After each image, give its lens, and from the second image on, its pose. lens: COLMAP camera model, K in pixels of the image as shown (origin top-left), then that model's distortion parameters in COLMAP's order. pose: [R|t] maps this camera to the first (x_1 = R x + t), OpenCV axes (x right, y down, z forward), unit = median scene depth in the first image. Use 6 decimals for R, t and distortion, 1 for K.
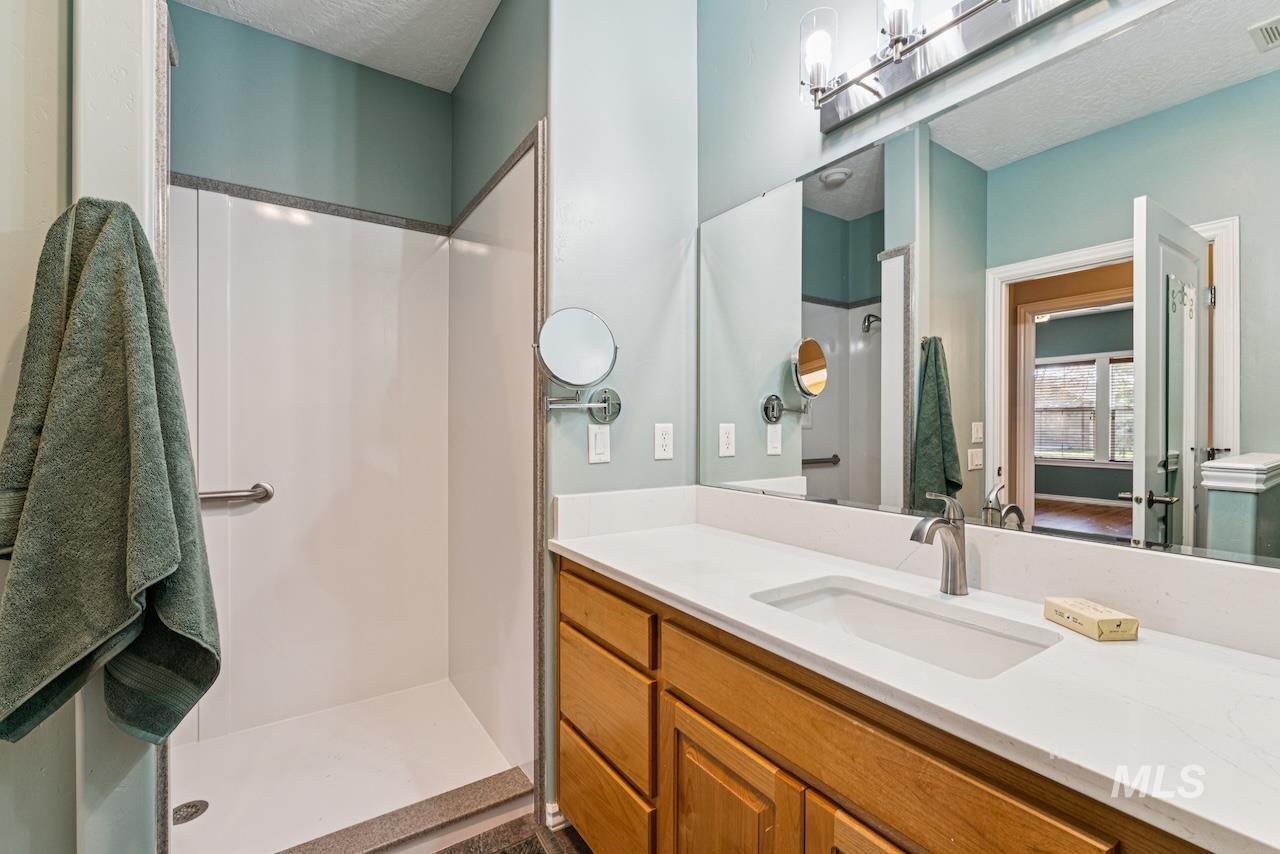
lens RADIAL K [[553.5, 0, 640.5], [0, 553.5, 428.3], [0, 0, 1]] dist [-0.001881, 0.000080]
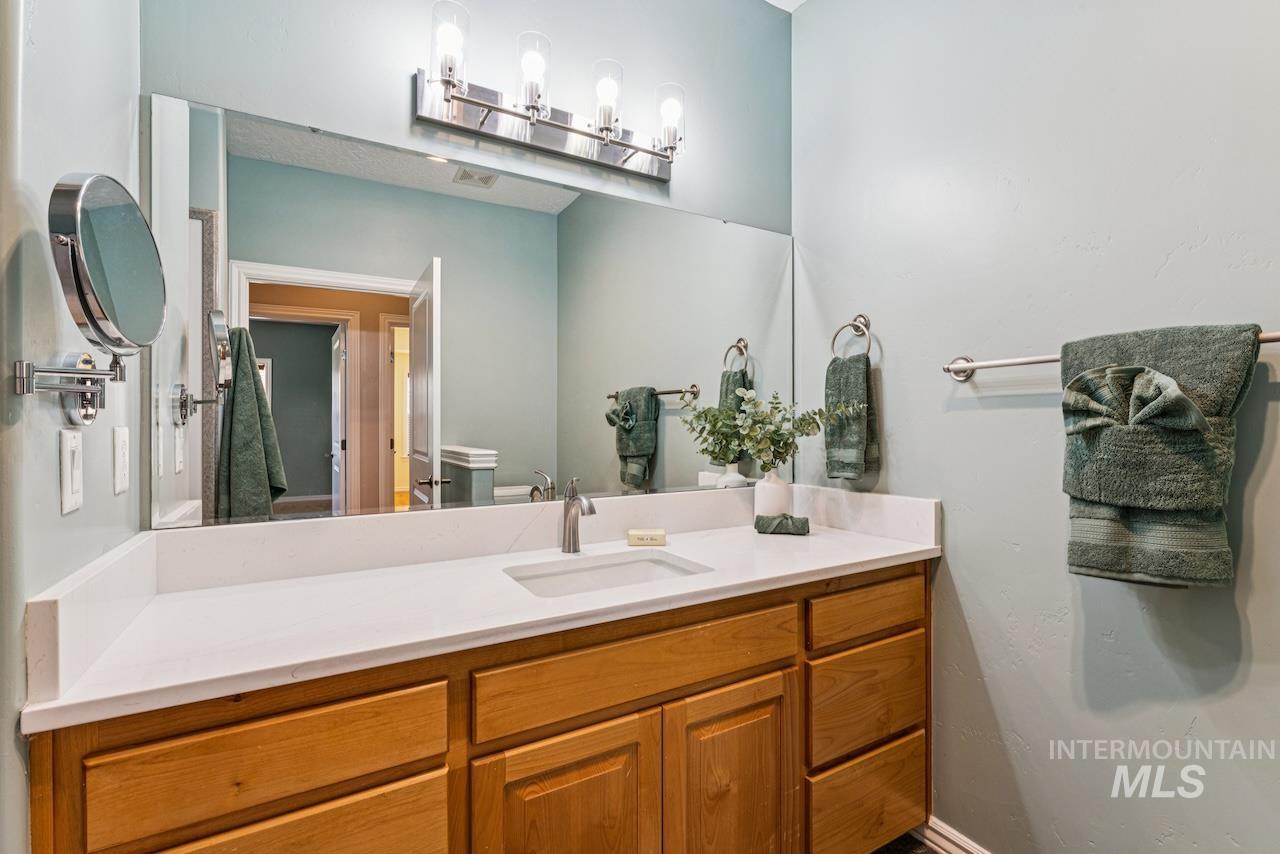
lens RADIAL K [[579.9, 0, 640.3], [0, 579.9, 423.0], [0, 0, 1]] dist [-0.000290, 0.000159]
pose [[0.059019, 0.002737, 0.998253, -0.754990], [0.012666, 0.999914, -0.003490, -0.006389], [-0.998176, 0.012850, 0.058980, 0.681053]]
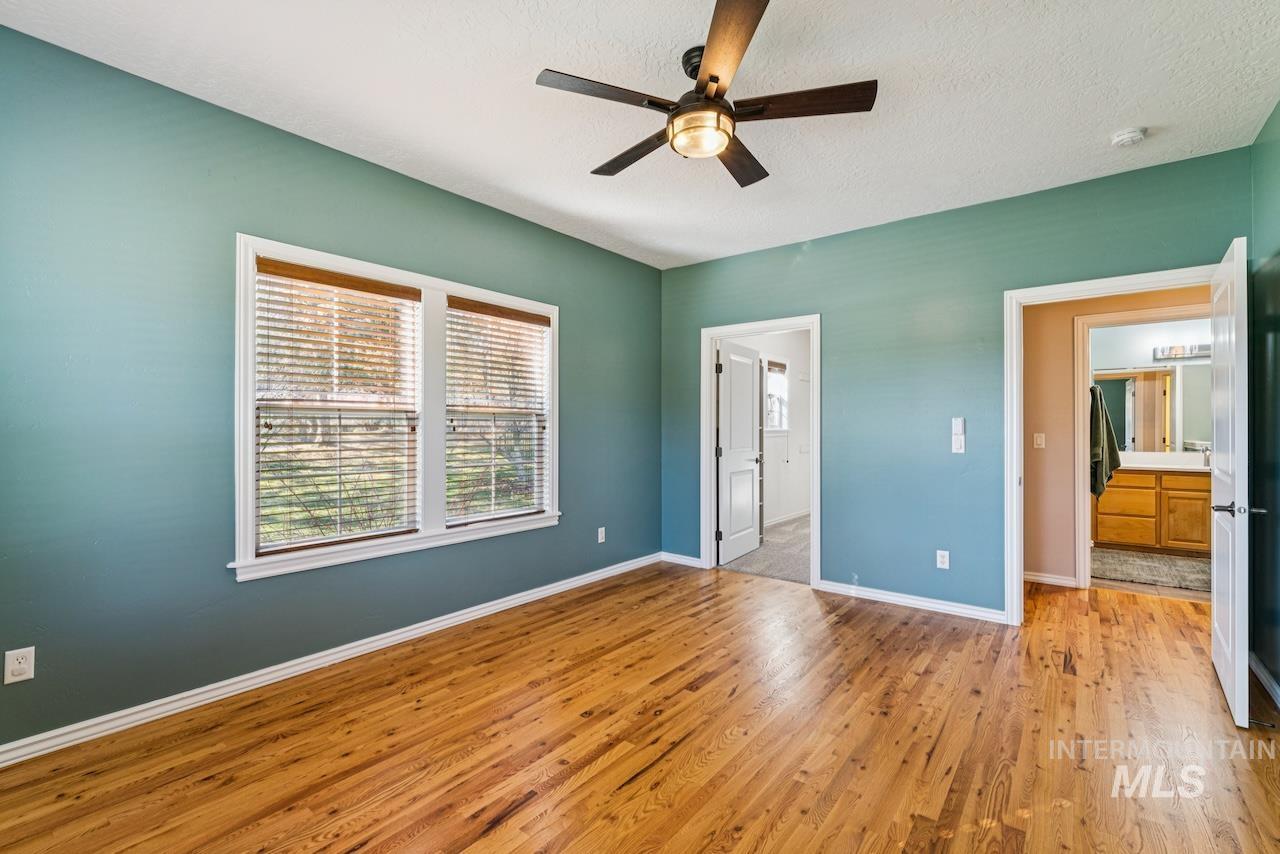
lens RADIAL K [[553.5, 0, 638.2], [0, 553.5, 429.0], [0, 0, 1]] dist [-0.001881, 0.000080]
pose [[0.952273, 0.004805, 0.305209, -5.144020], [-0.002205, 0.999958, -0.008863, 0.025770], [-0.305239, 0.007767, 0.952244, -1.882922]]
